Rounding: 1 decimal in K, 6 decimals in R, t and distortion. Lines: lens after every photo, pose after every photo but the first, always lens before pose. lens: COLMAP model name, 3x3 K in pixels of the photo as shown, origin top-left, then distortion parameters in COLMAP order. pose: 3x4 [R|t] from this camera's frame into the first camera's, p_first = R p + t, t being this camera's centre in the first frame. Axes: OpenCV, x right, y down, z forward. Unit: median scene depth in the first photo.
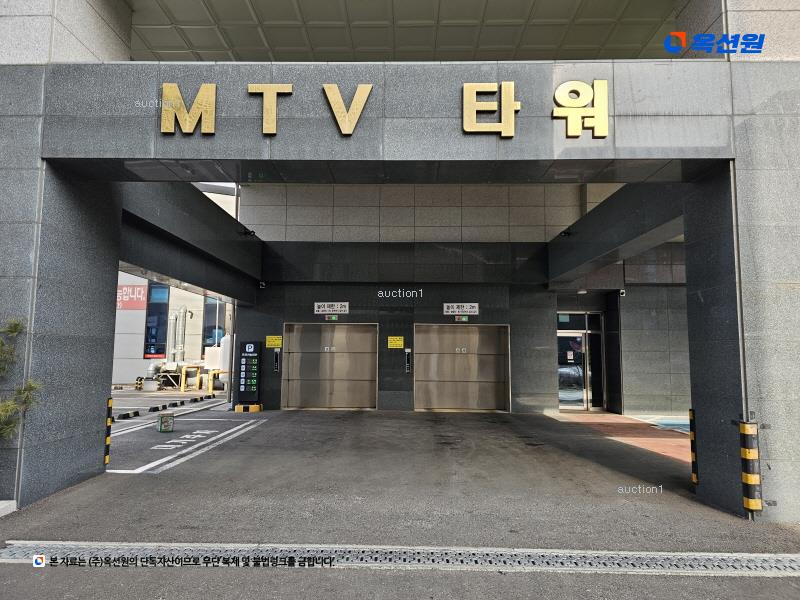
lens RADIAL K [[567.0, 0, 400.0], [0, 567.0, 300.0], [0, 0, 1]] dist [0.045367, -0.002044]
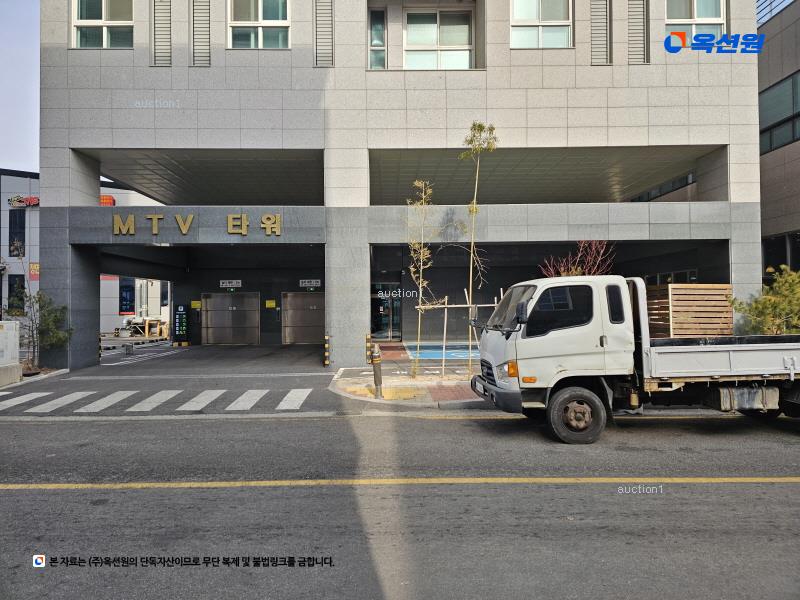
lens RADIAL K [[567.0, 0, 400.0], [0, 567.0, 300.0], [0, 0, 1]] dist [0.045367, -0.002044]
pose [[0.999452, -0.016620, 0.028620, 0.325425], [0.014039, 0.996009, 0.088141, -0.078437], [-0.029971, -0.087691, 0.995697, -0.675118]]
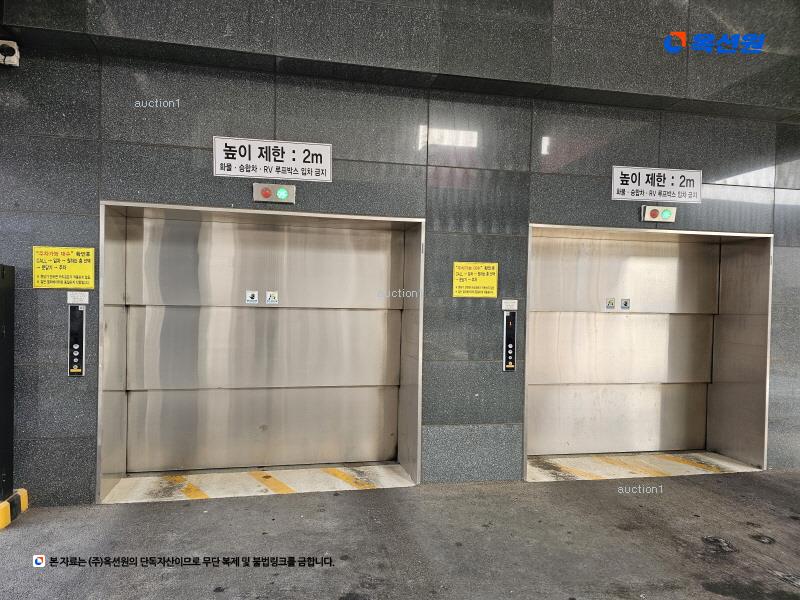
lens RADIAL K [[578.3, 0, 399.0], [0, 578.3, 326.5], [0, 0, 1]] dist [0.043610, -0.001240]
pose [[0.978652, 0.001524, 0.205519, -0.119704], [-0.027511, 0.991945, 0.123650, 0.061607], [-0.203675, -0.126664, 0.970810, 0.681837]]
